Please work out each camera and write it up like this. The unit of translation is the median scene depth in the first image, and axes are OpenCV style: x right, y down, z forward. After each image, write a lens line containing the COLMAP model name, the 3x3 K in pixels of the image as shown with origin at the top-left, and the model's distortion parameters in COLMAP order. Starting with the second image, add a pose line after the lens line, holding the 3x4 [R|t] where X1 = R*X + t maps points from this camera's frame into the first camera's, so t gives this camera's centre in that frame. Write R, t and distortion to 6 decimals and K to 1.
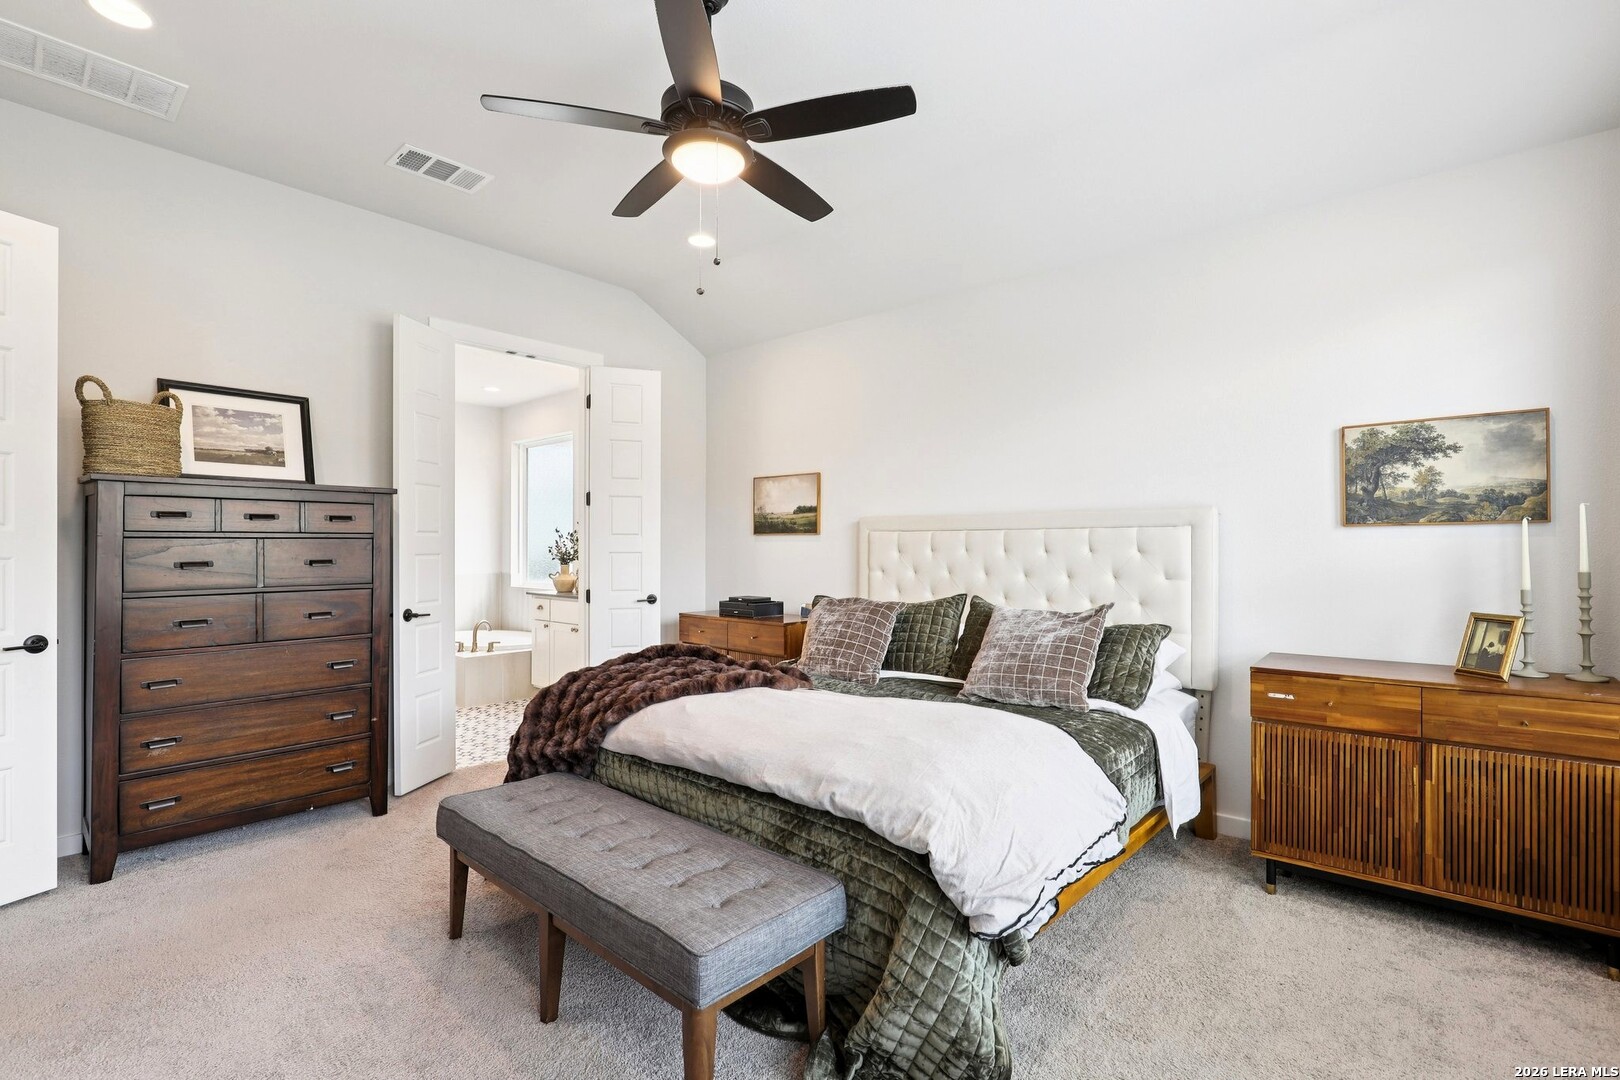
lens RADIAL K [[746.5, 0, 822.8], [0, 746.5, 550.4], [0, 0, 1]] dist [-0.020423, 0.006386]
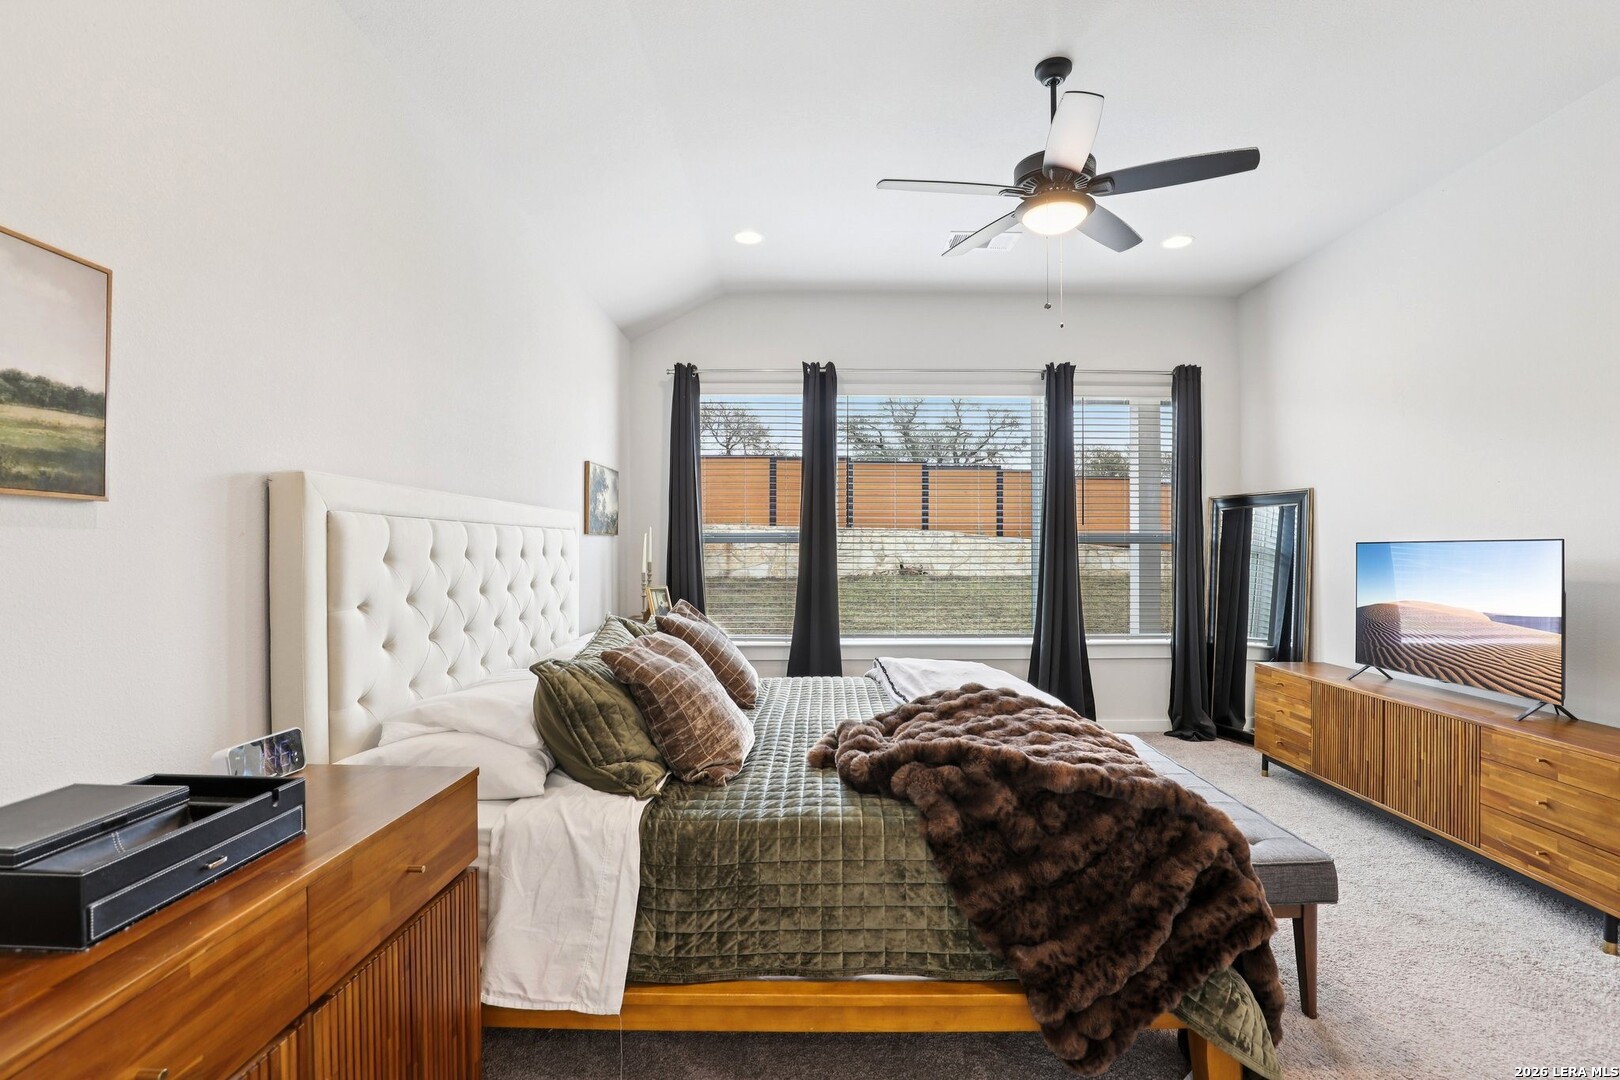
lens RADIAL K [[746.5, 0, 822.8], [0, 746.5, 550.4], [0, 0, 1]] dist [-0.020423, 0.006386]
pose [[-0.664934, -0.000465, 0.746902, -0.558752], [0.004198, 0.999982, 0.004360, -0.005921], [-0.746890, 0.006034, -0.664920, 1.469621]]
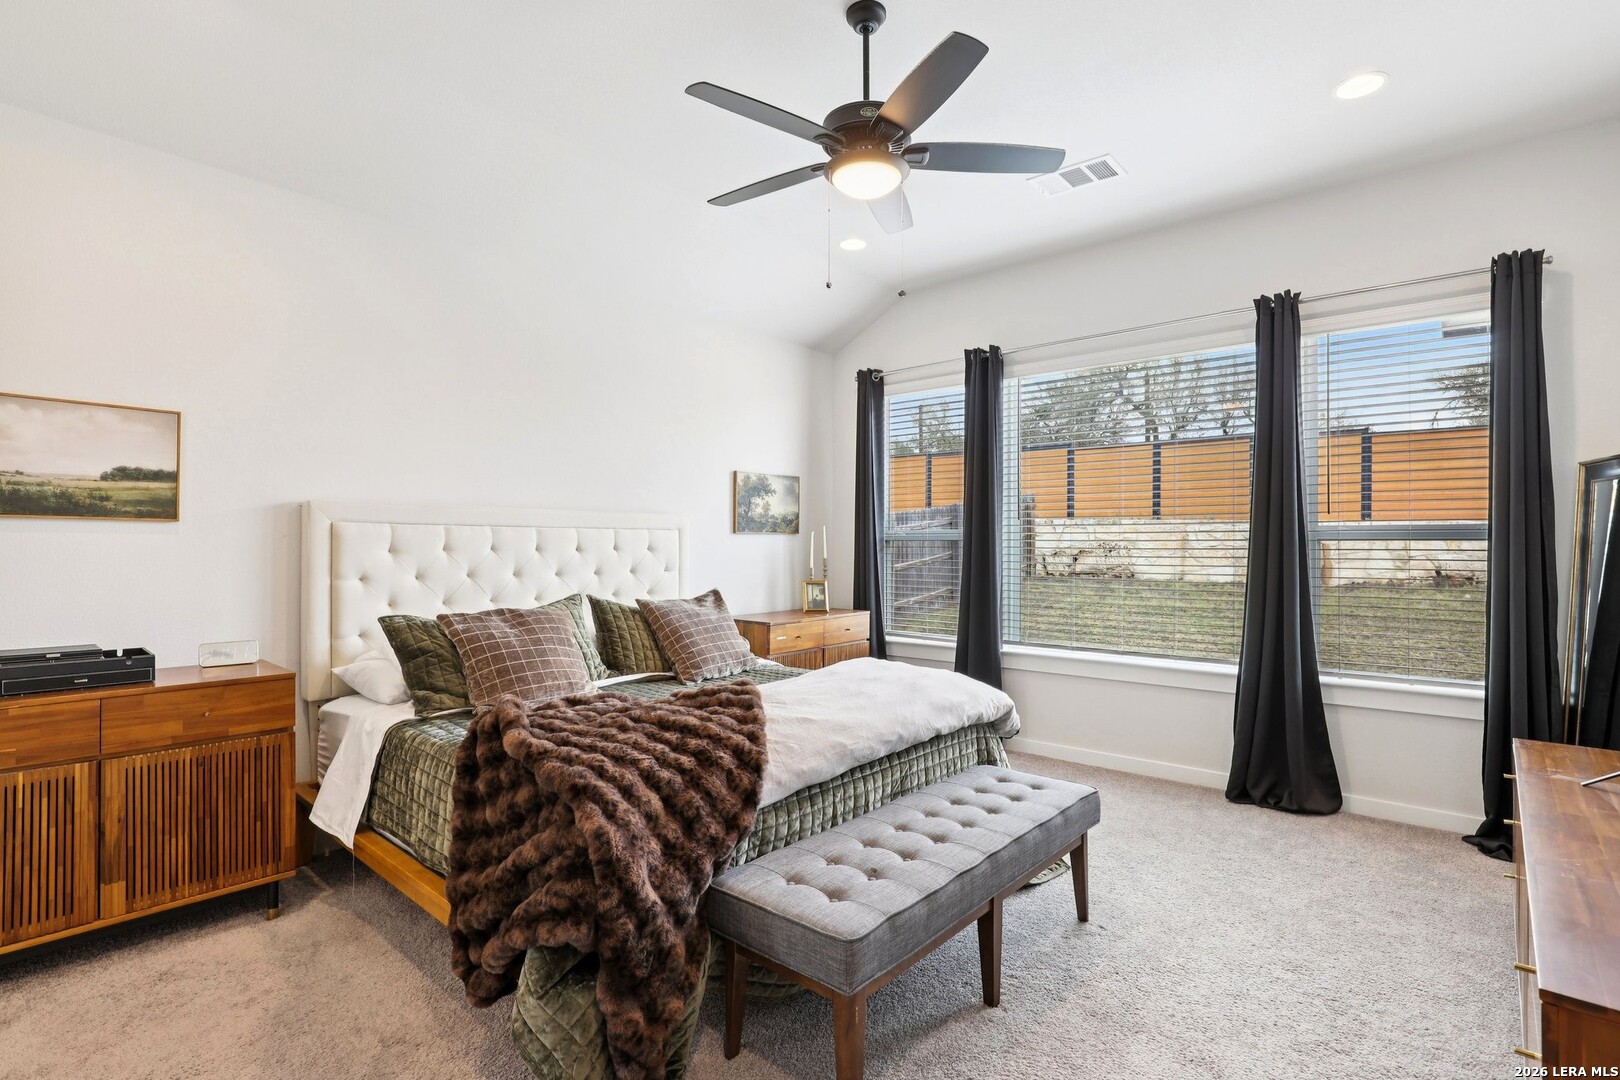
lens RADIAL K [[780.6, 0, 820.1], [0, 780.6, 545.4], [0, 0, 1]] dist [-0.000952, -0.000589]
pose [[-0.014388, 0.002338, 0.999894, -0.904084], [0.001506, 0.999996, -0.002316, -0.001779], [-0.999895, 0.001472, -0.014391, 0.778710]]
